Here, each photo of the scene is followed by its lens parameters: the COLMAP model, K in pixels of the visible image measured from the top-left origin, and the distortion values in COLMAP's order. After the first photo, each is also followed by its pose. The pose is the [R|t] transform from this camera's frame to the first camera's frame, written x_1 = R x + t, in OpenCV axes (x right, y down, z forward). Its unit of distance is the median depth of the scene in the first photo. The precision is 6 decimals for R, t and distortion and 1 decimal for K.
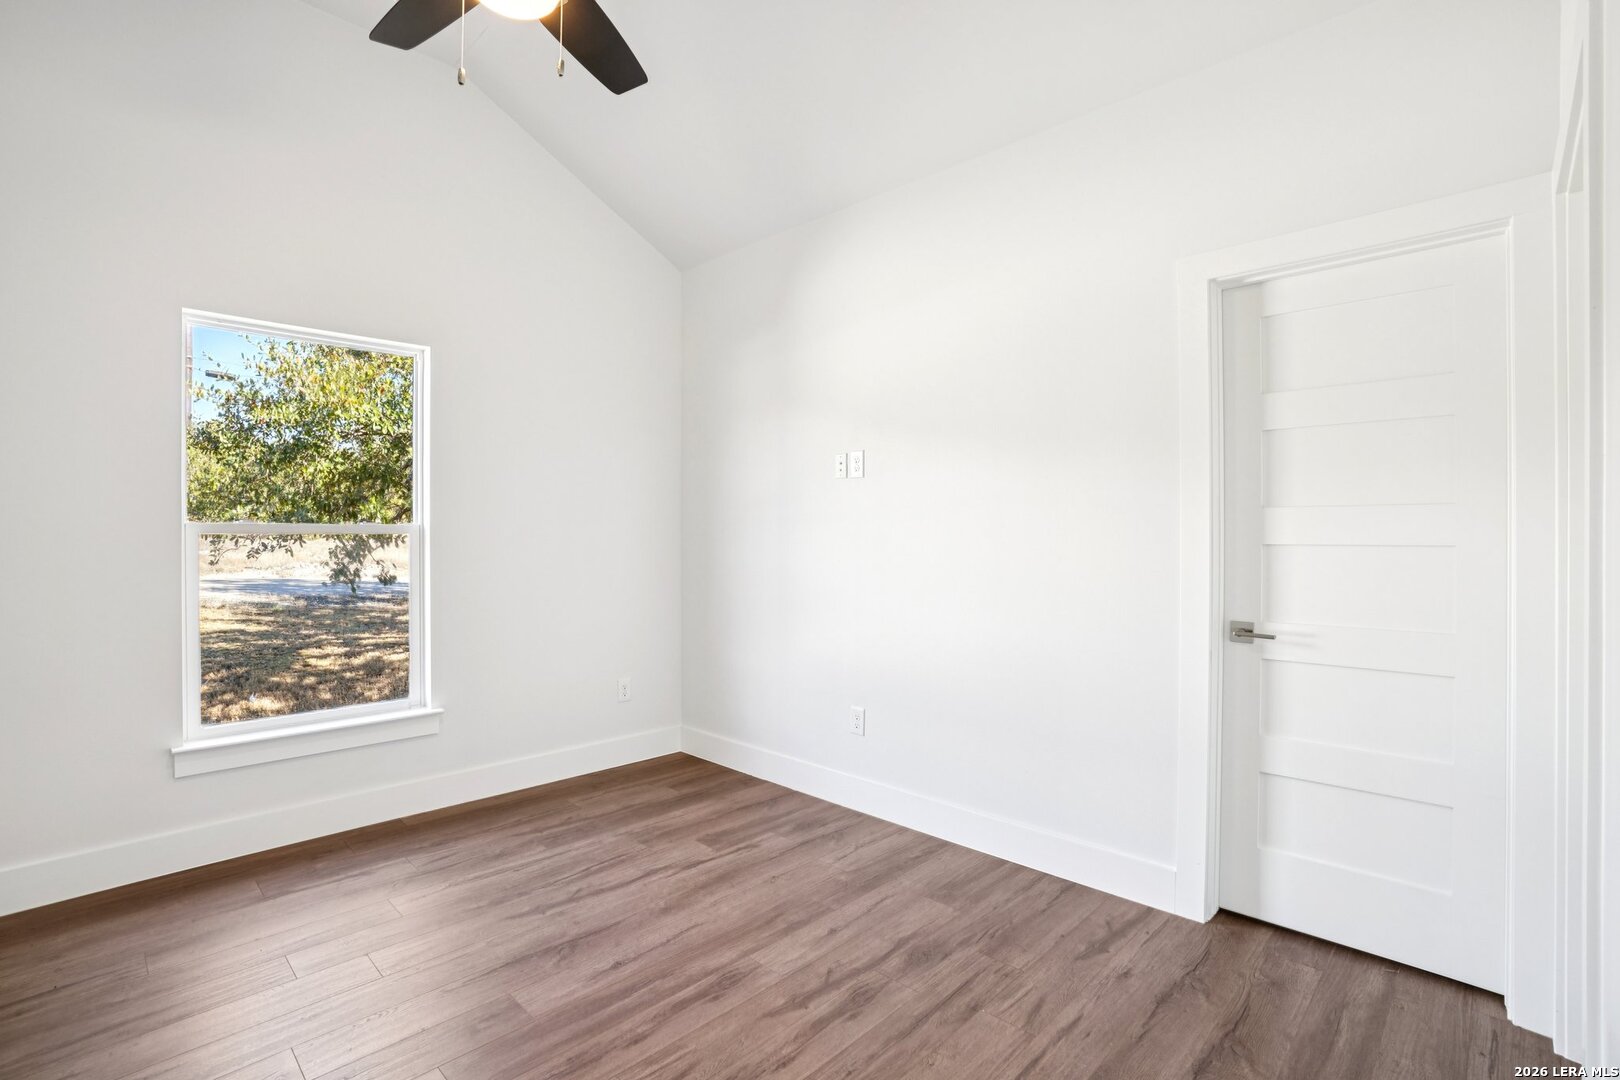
lens RADIAL K [[748.2, 0, 808.3], [0, 748.2, 531.5], [0, 0, 1]] dist [-0.070740, 0.025777]
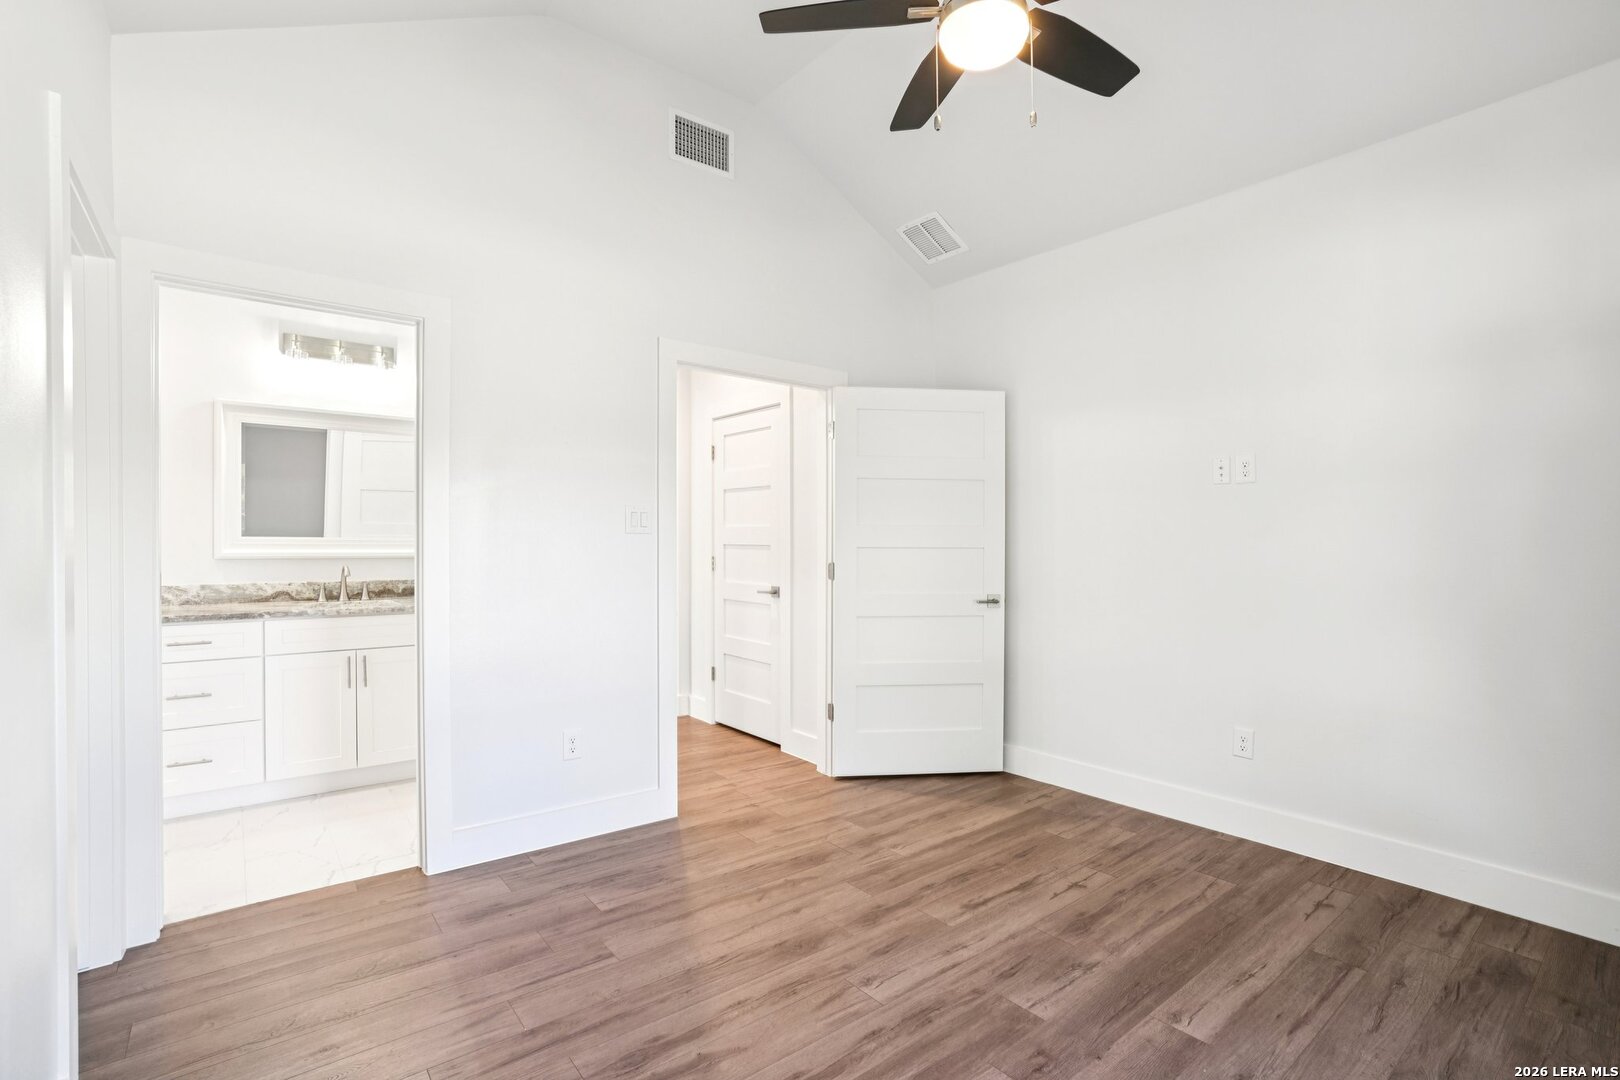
lens RADIAL K [[745.3, 0, 797.3], [0, 745.3, 544.6], [0, 0, 1]] dist [-0.082639, 0.036560]
pose [[-0.989982, -0.004851, 0.141110, -0.211828], [-0.003933, 0.999969, 0.006785, -0.000423], [-0.141139, 0.006162, -0.989971, 1.586161]]
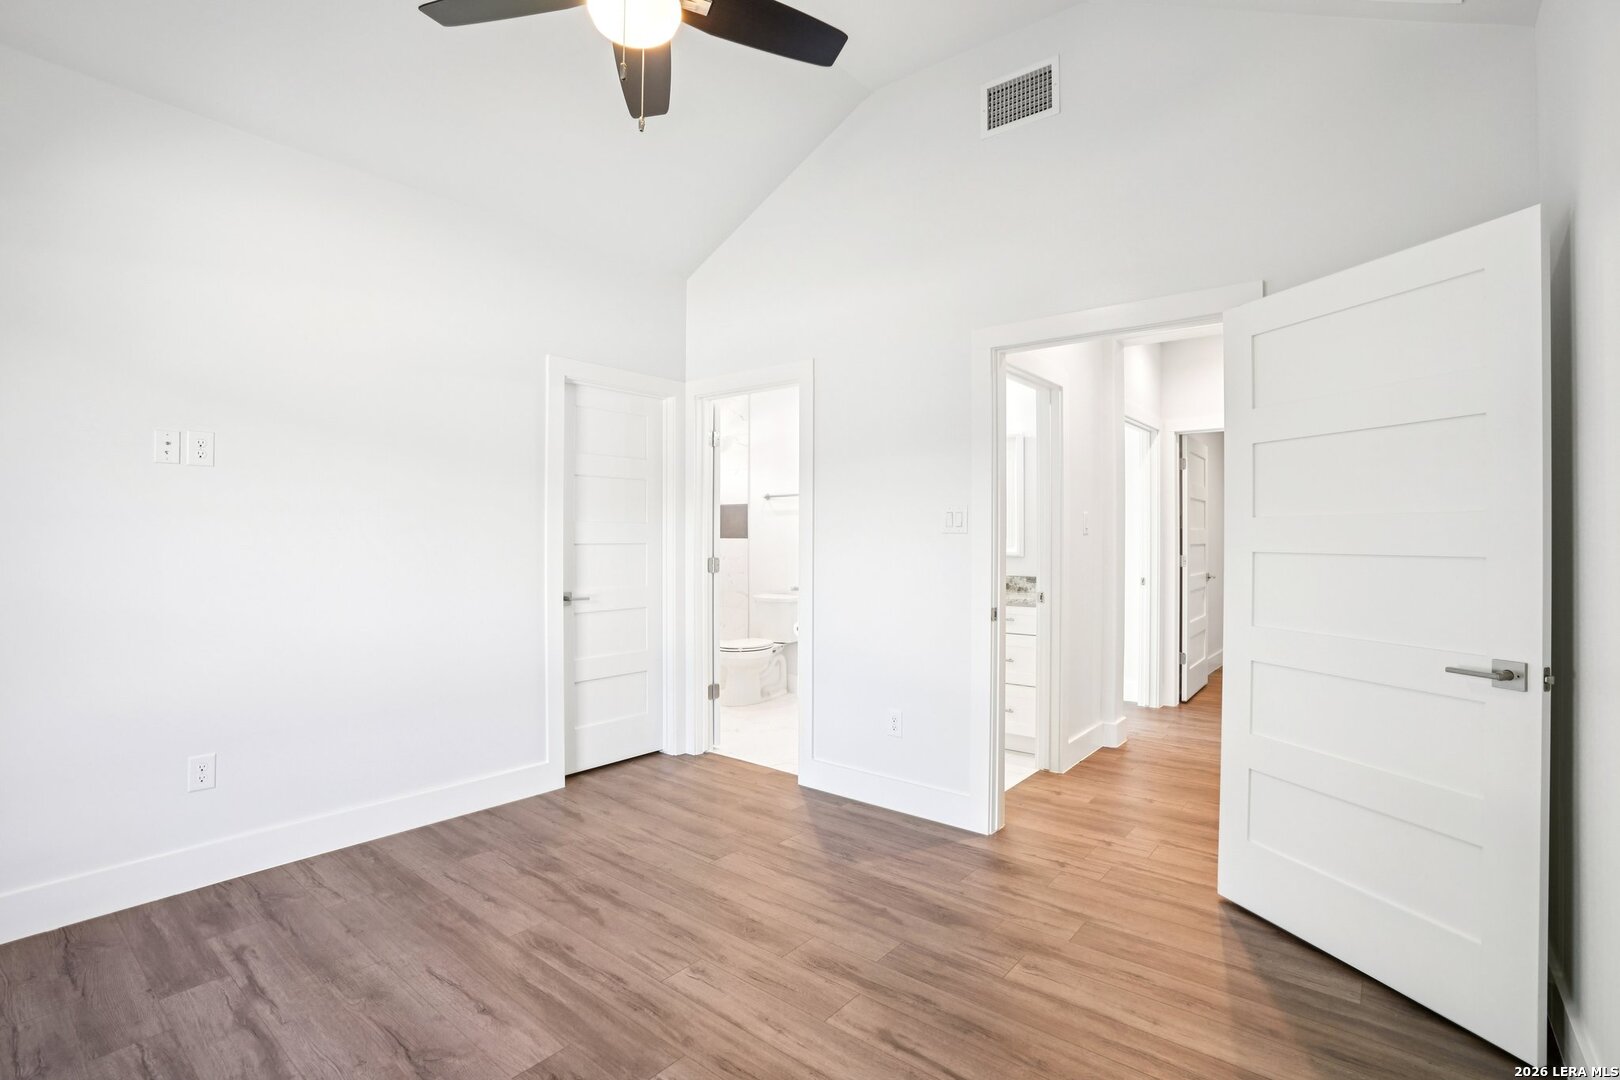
lens RADIAL K [[748.2, 0, 808.3], [0, 748.2, 531.5], [0, 0, 1]] dist [-0.070740, 0.025777]
pose [[-0.085621, 0.008773, 0.996289, -1.109734], [-0.005093, 0.999944, -0.009243, 0.001588], [-0.996315, -0.005865, -0.085572, 0.627521]]
